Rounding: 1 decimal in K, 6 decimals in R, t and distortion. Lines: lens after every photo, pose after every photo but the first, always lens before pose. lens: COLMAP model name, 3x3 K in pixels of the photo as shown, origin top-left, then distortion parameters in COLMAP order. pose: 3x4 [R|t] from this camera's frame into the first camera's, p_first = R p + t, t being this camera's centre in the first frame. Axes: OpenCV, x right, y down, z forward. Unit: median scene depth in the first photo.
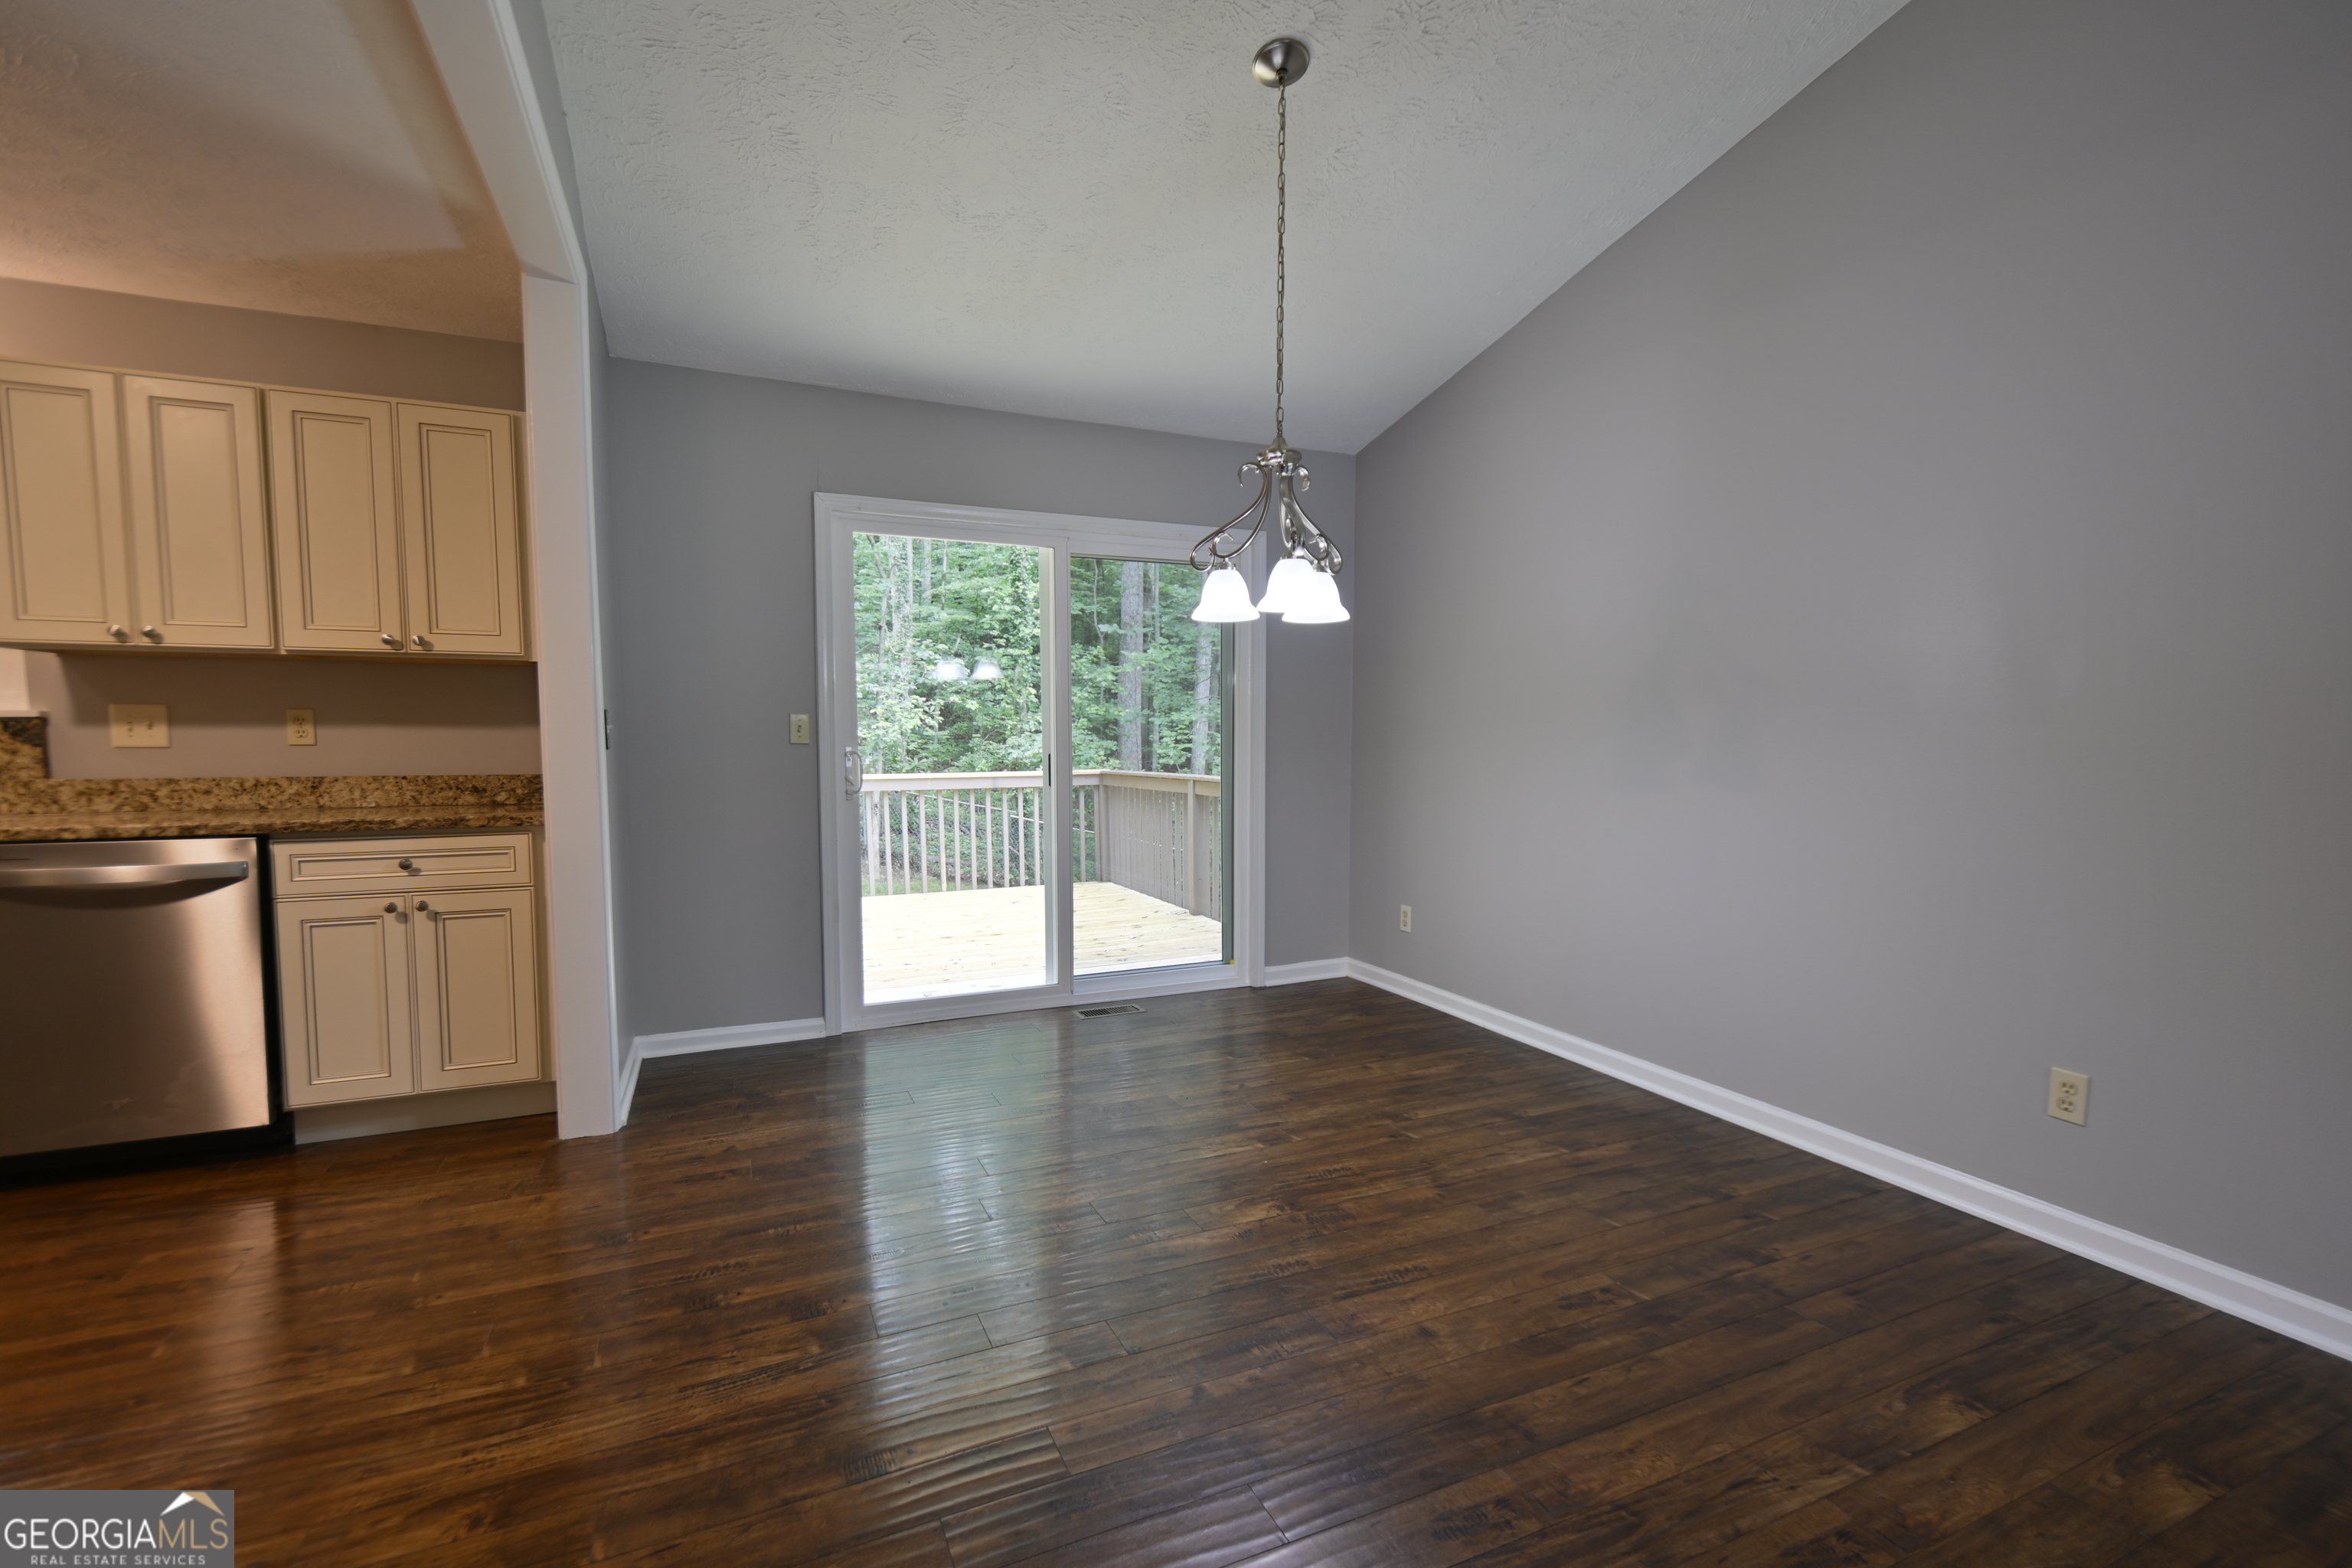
lens RADIAL K [[1029.8, 0, 1186.7], [0, 1029.8, 804.6], [0, 0, 1]] dist [0.009395, -0.007750]
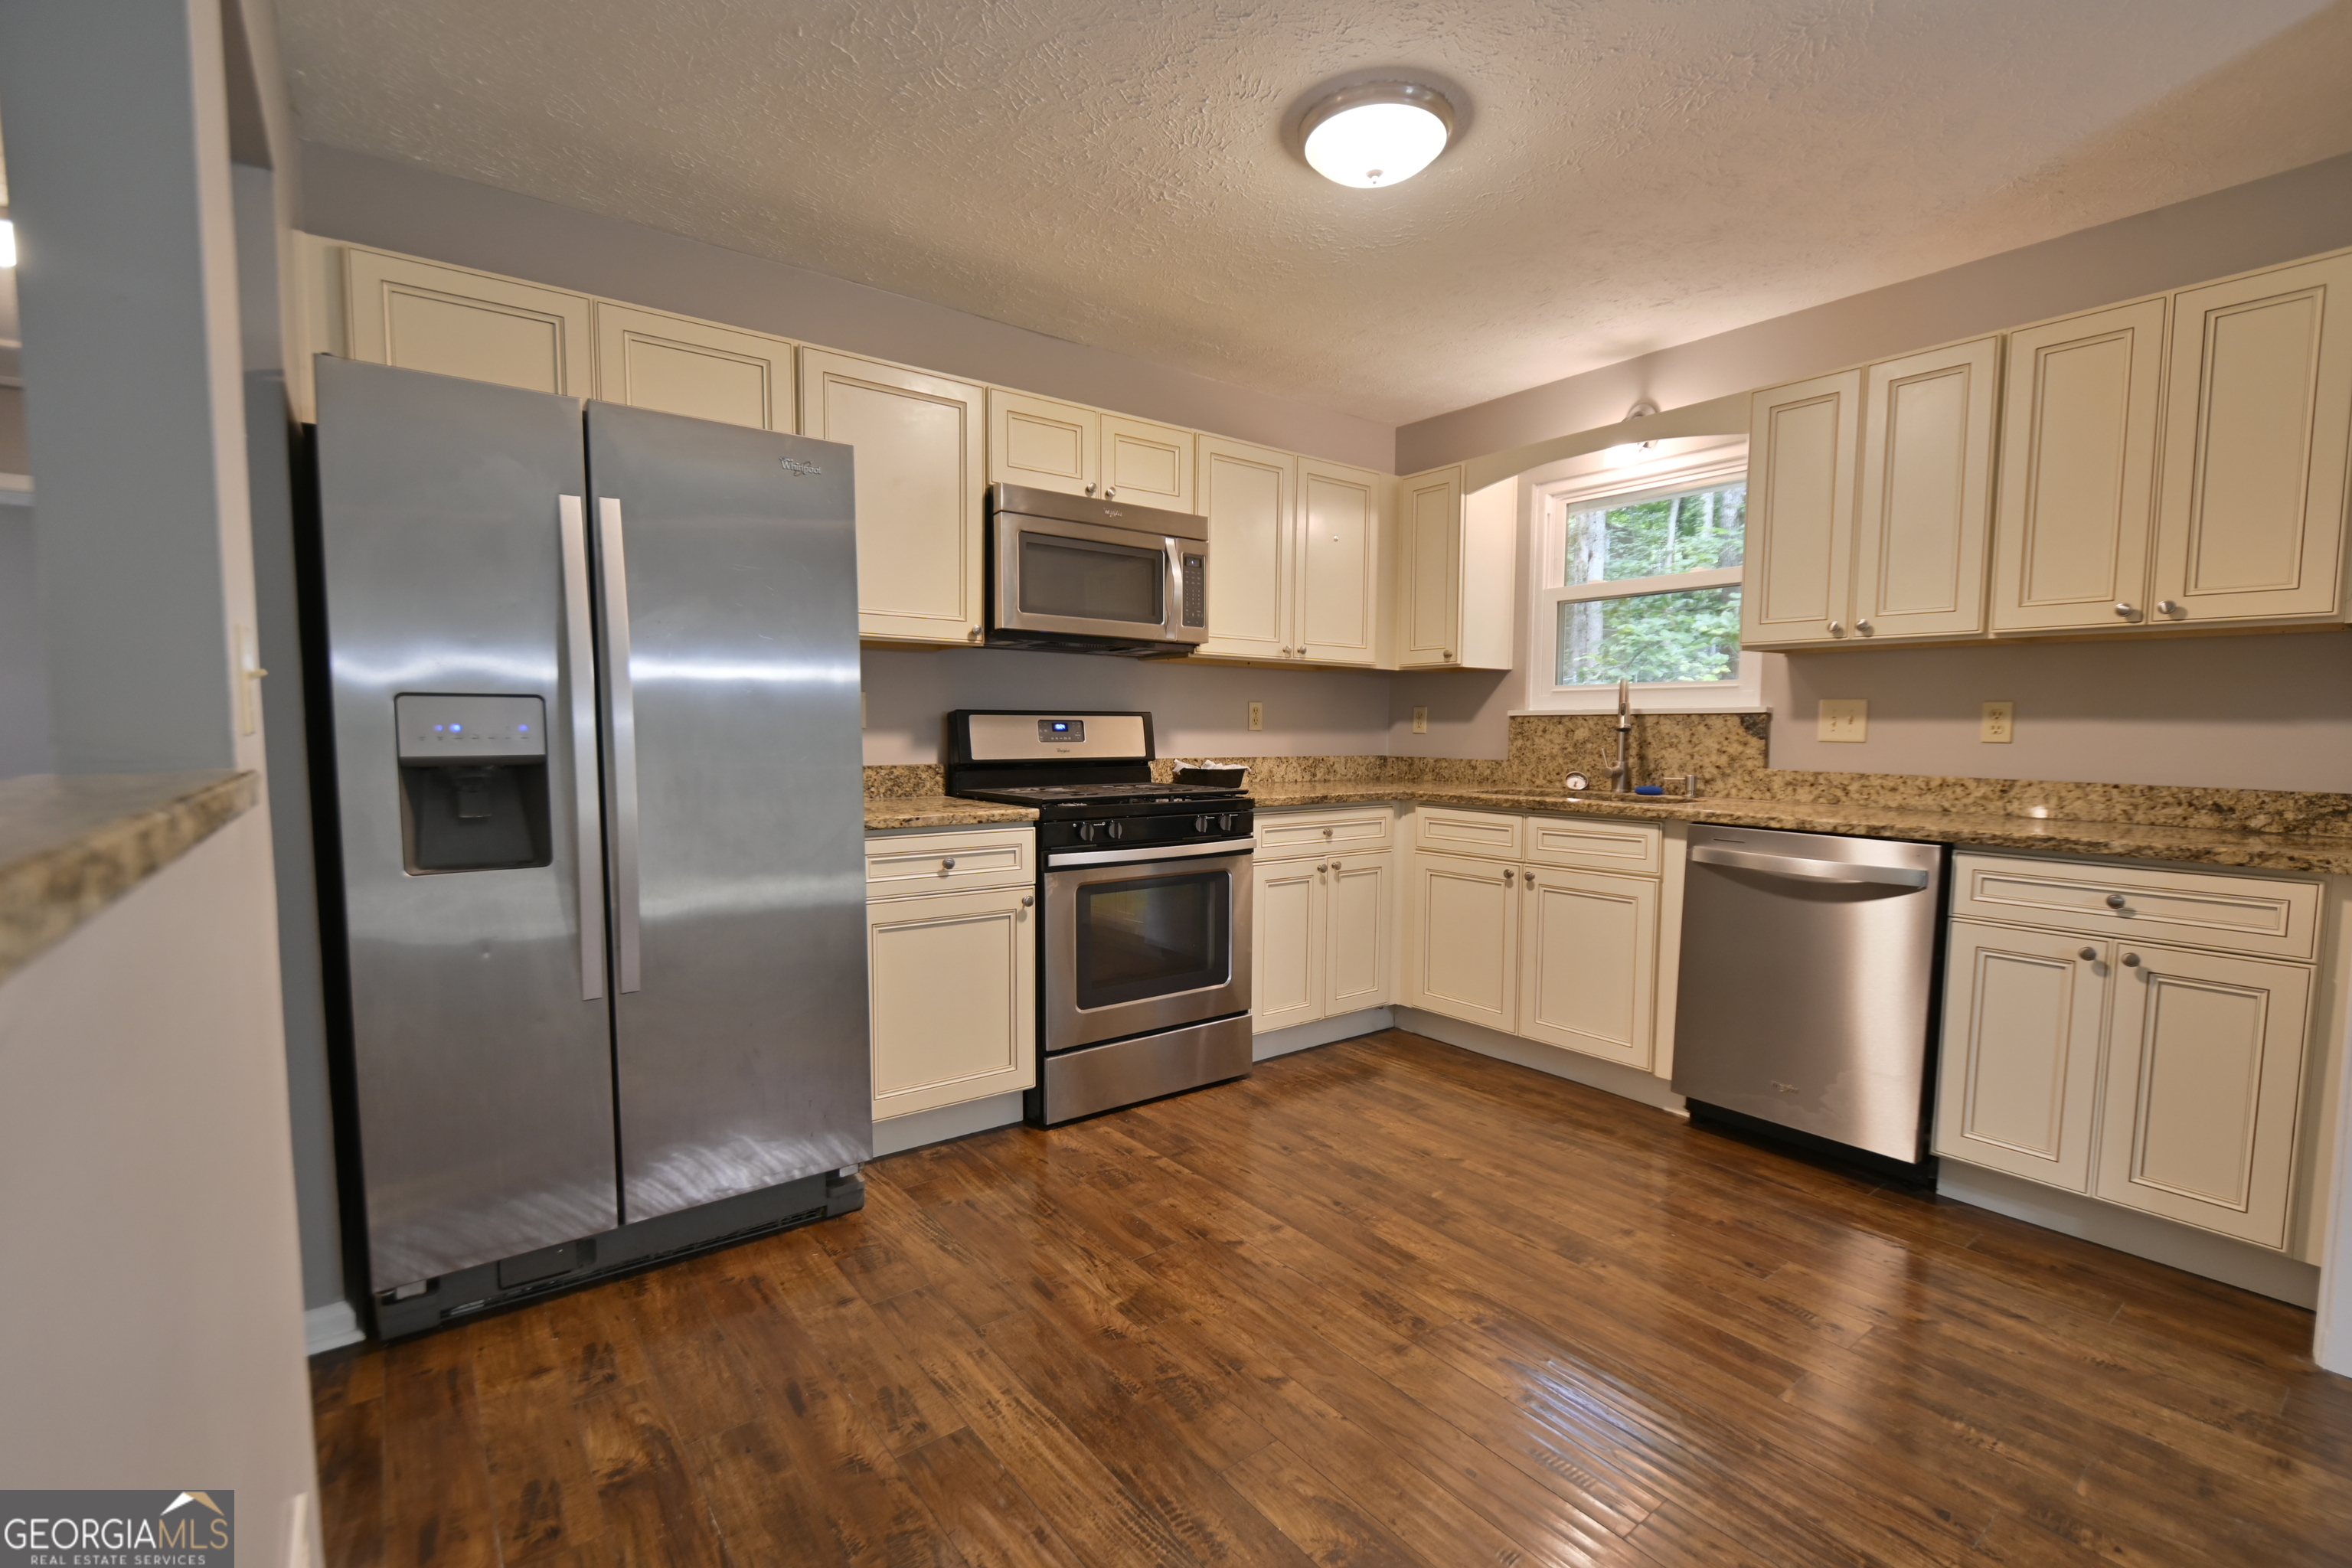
lens RADIAL K [[1029.8, 0, 1191.0], [0, 1029.8, 807.1], [0, 0, 1]] dist [0.009395, -0.007750]
pose [[0.222954, 0.079494, -0.971582, -0.162248], [-0.074179, 0.995163, 0.064401, -0.009492], [0.972003, 0.057712, 0.227772, 0.148112]]
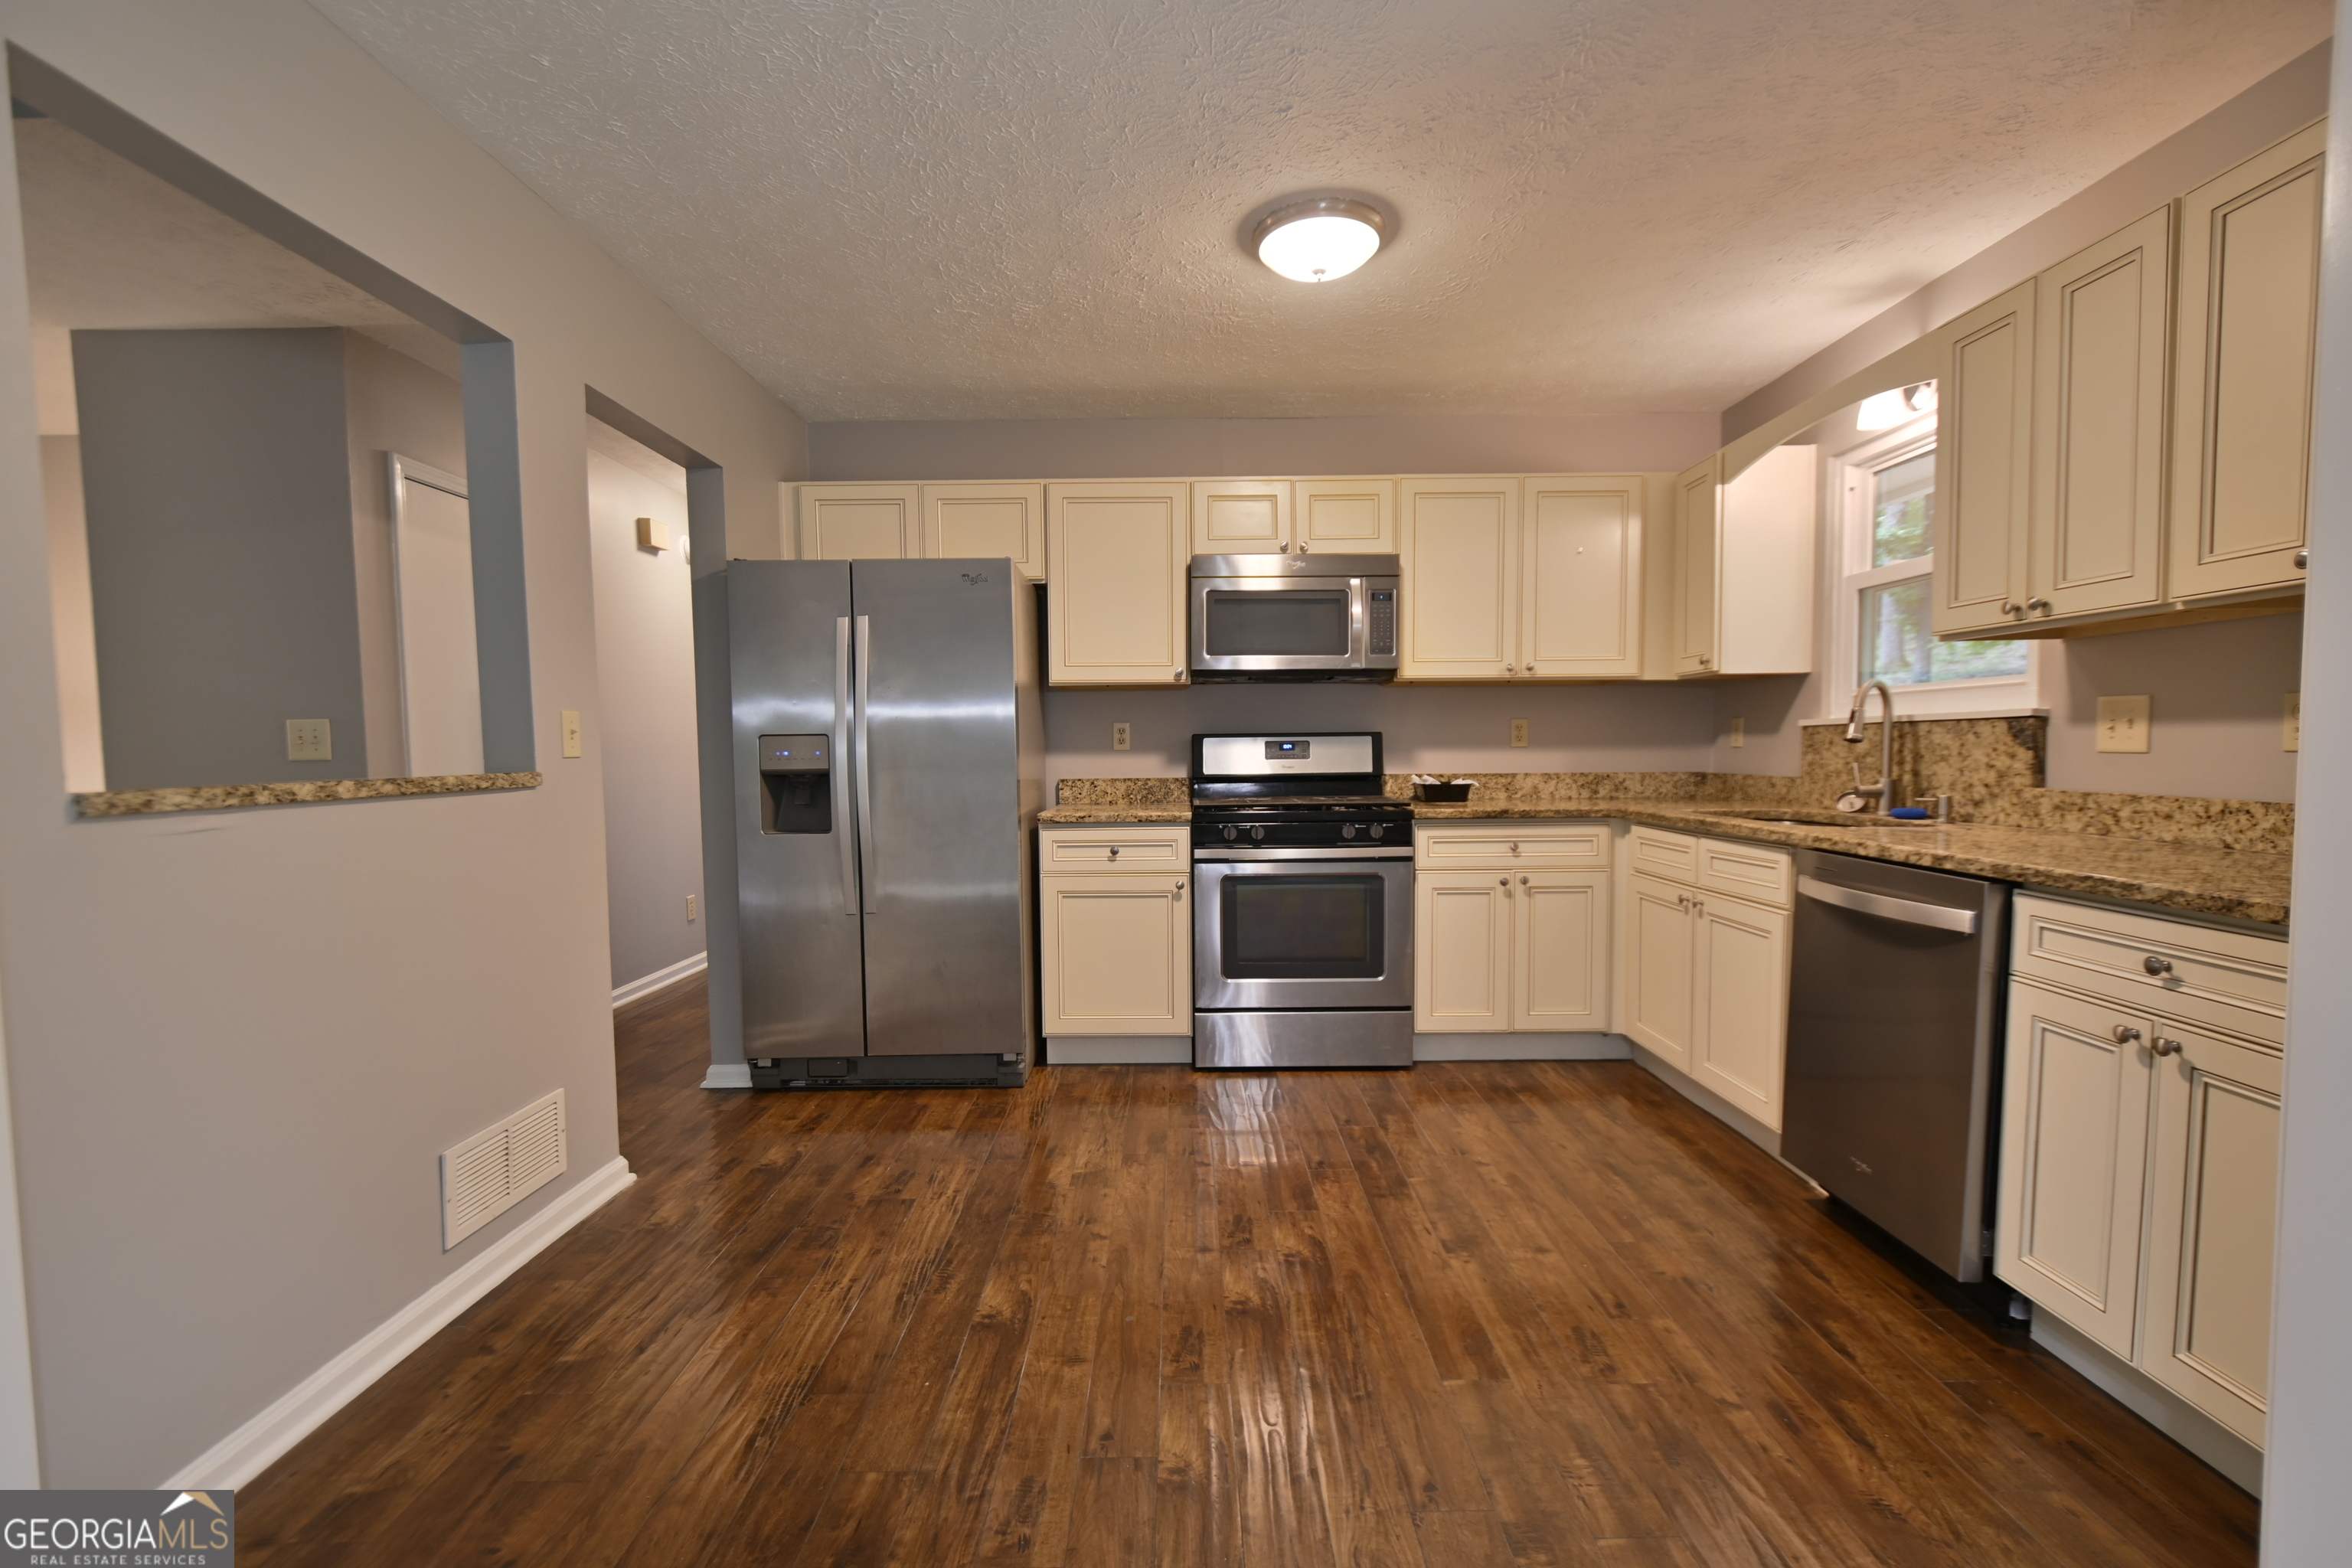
lens RADIAL K [[1029.8, 0, 1190.0], [0, 1029.8, 807.3], [0, 0, 1]] dist [0.009395, -0.007750]
pose [[-0.413427, 0.057960, -0.908691, -0.033967], [-0.053351, 0.994715, 0.087720, -0.046042], [0.908973, 0.084745, -0.408150, 0.701020]]
